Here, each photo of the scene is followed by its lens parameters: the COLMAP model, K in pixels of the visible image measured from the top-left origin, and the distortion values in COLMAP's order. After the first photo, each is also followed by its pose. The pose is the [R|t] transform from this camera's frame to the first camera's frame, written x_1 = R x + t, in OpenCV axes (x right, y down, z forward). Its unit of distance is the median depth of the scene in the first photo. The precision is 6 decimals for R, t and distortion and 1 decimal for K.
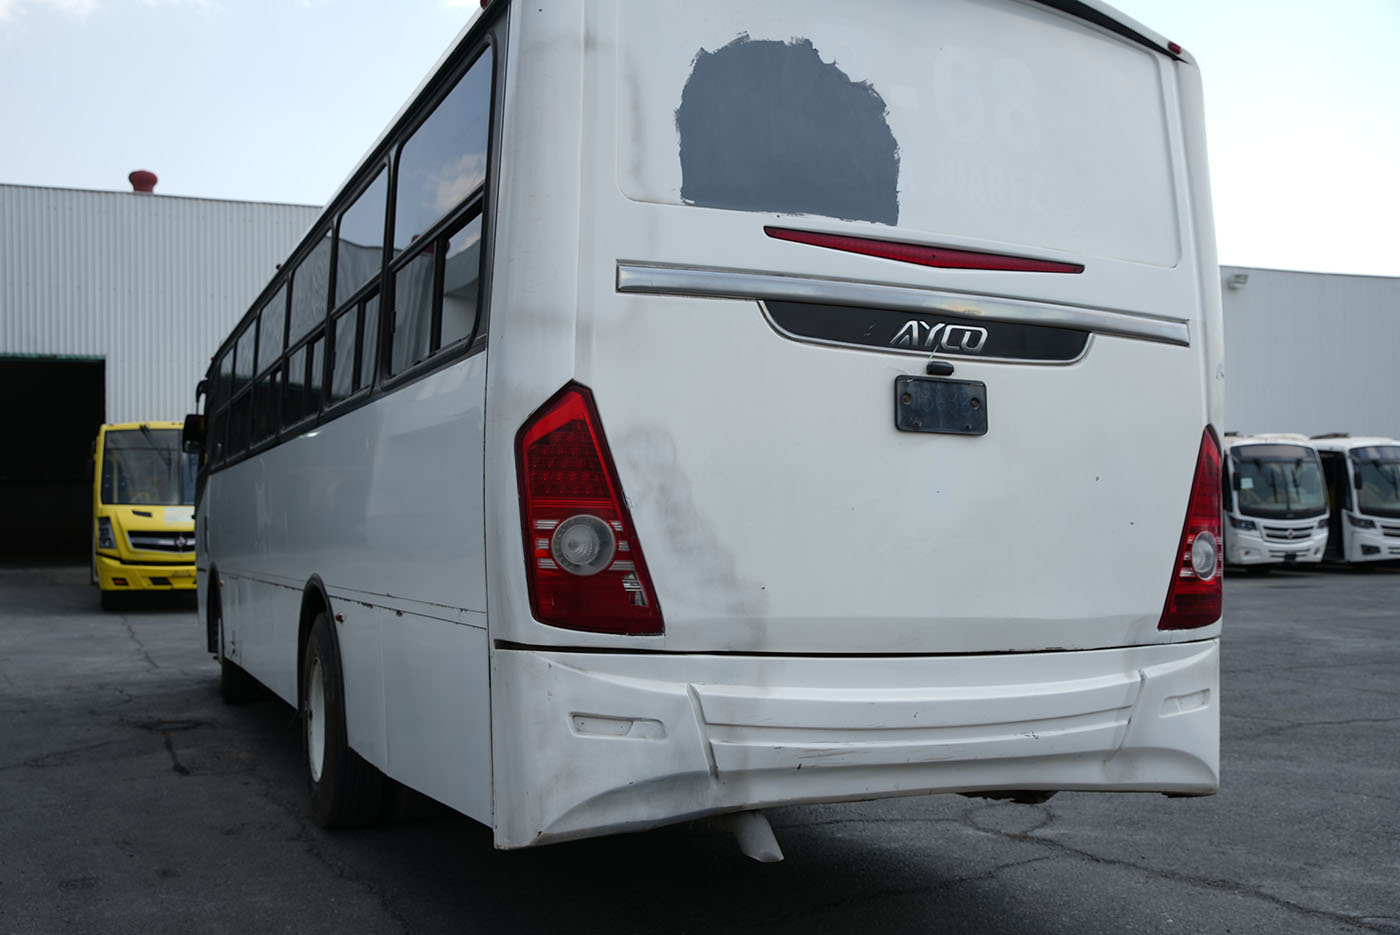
lens RADIAL K [[1422.7, 0, 771.5], [0, 1422.7, 476.9], [0, 0, 1]] dist [0.049625, 0.000000]
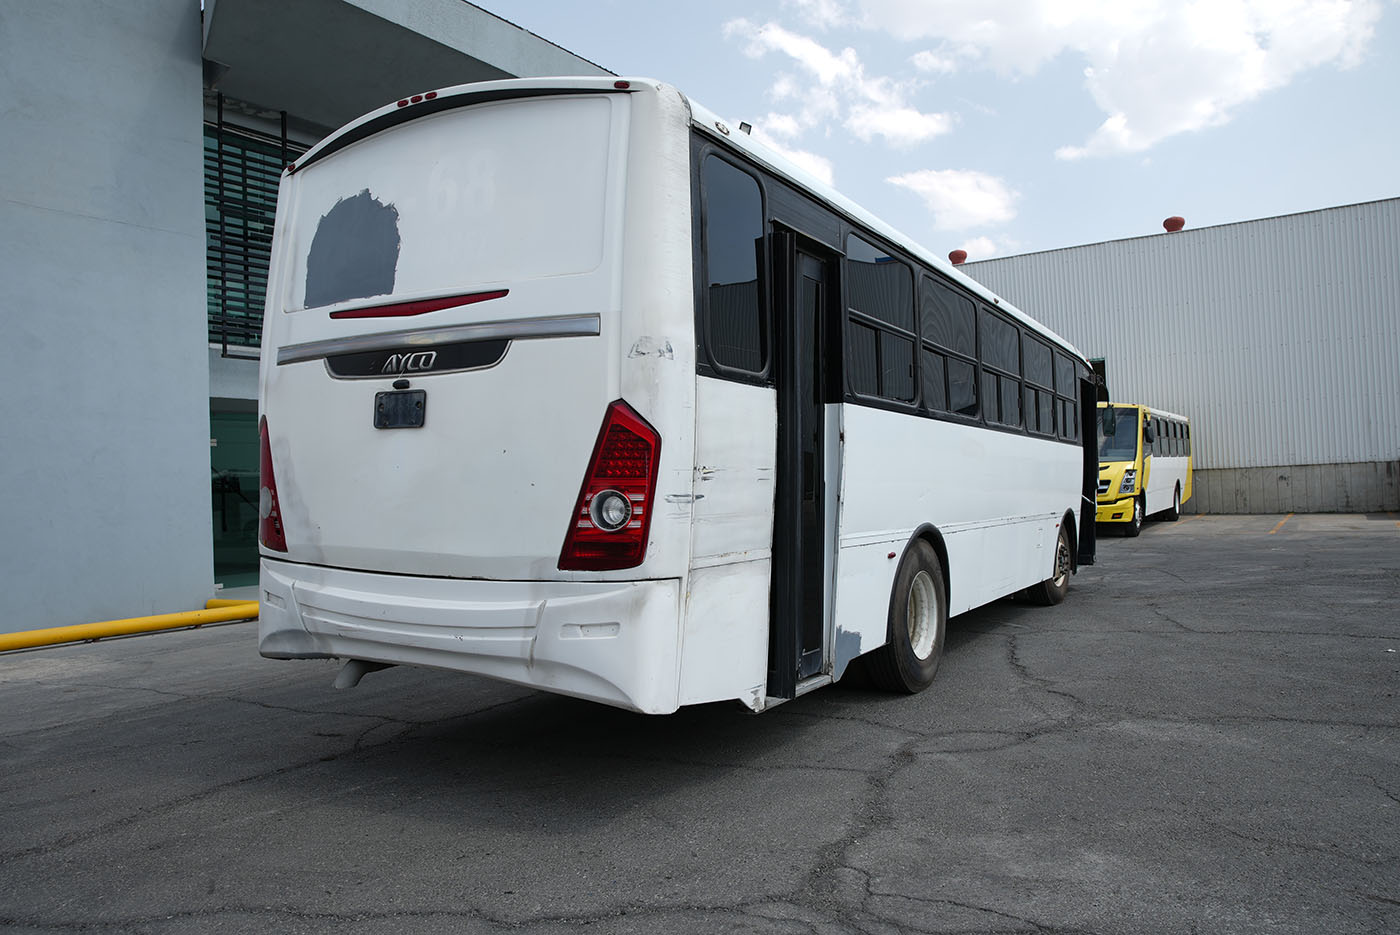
lens RADIAL K [[1051.6, 0, 708.9], [0, 1051.6, 466.5], [0, 0, 1]] dist [-0.034723, 0.002831]
pose [[0.539275, -0.025864, -0.841733, 1.208297], [0.048968, 0.998800, 0.000682, 0.024959], [0.840705, -0.041585, 0.539894, 0.669236]]
